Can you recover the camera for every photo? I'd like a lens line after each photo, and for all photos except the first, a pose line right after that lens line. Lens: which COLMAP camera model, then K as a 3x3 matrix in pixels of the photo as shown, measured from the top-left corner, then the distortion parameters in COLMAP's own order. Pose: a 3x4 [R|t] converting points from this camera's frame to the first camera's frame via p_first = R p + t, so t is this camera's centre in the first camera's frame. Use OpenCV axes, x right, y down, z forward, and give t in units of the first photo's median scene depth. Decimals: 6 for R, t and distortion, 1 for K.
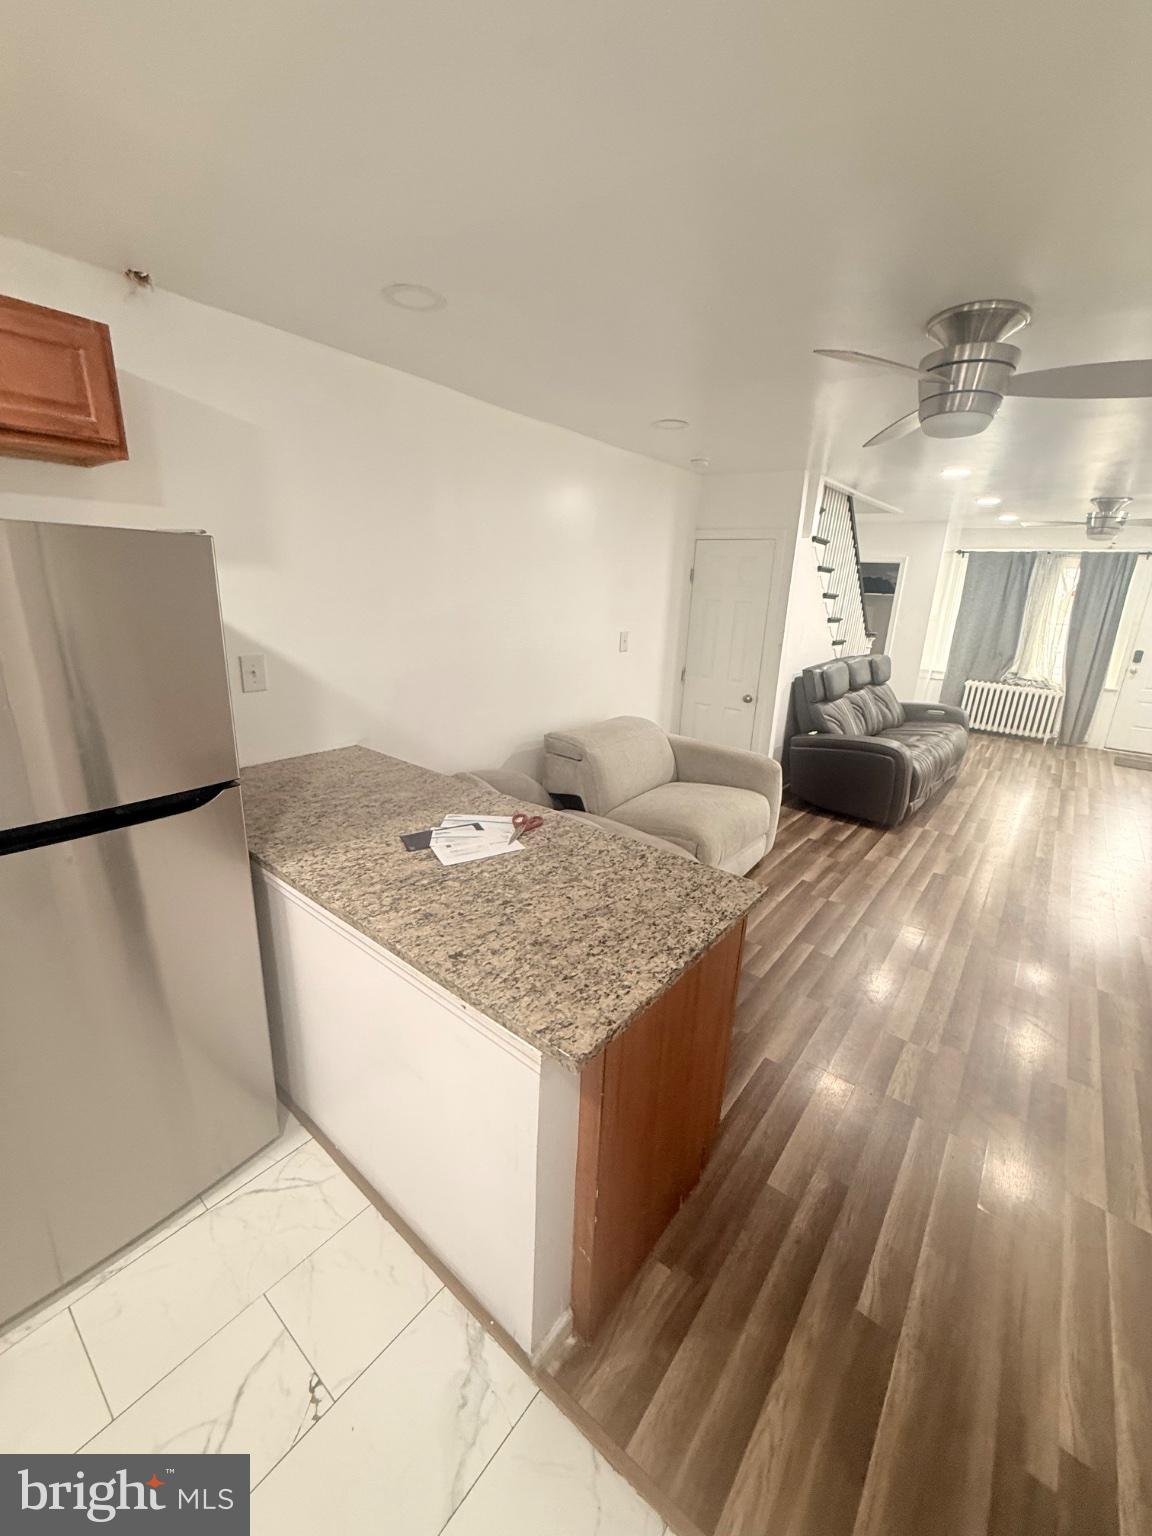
lens RADIAL K [[613.3, 0, 578.6], [0, 613.3, 767.0], [0, 0, 1]] dist [-0.000793, -0.000034]
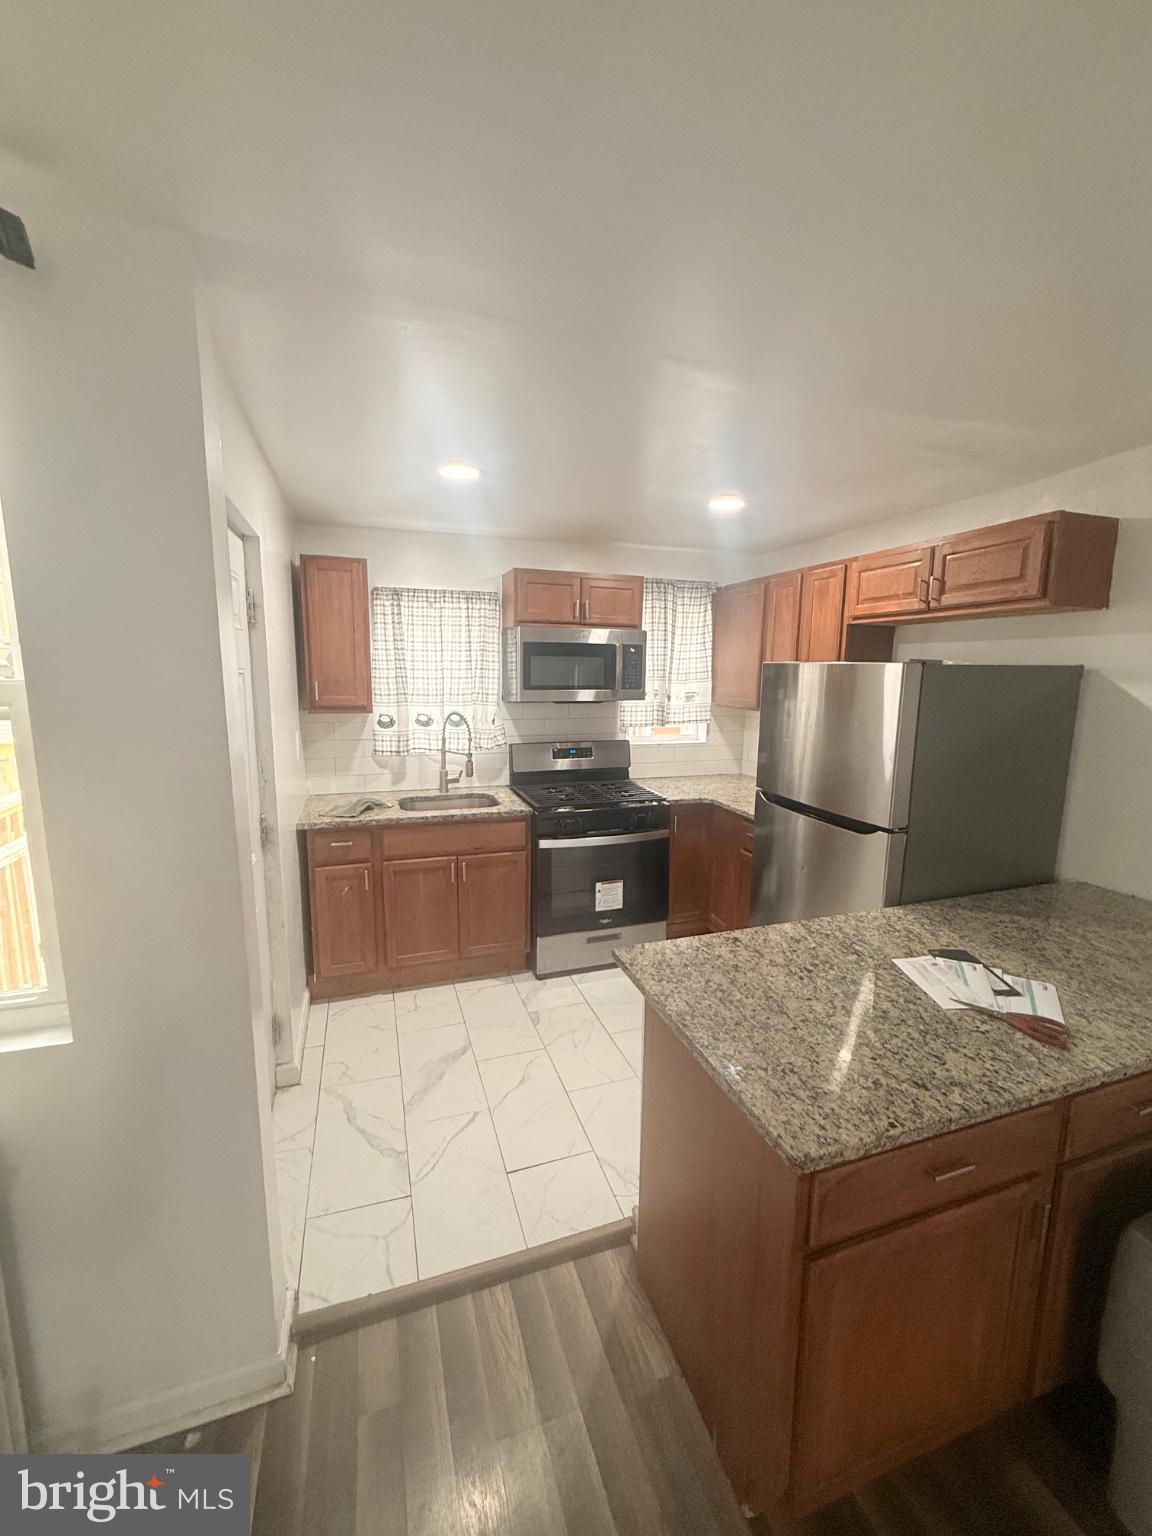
lens RADIAL K [[613.3, 0, 577.7], [0, 613.3, 766.1], [0, 0, 1]] dist [-0.000793, -0.000034]
pose [[-0.537902, 0.088573, -0.838341, 0.868335], [-0.277705, 0.920339, 0.275419, -0.265235], [0.795953, 0.380960, -0.470455, 0.918854]]
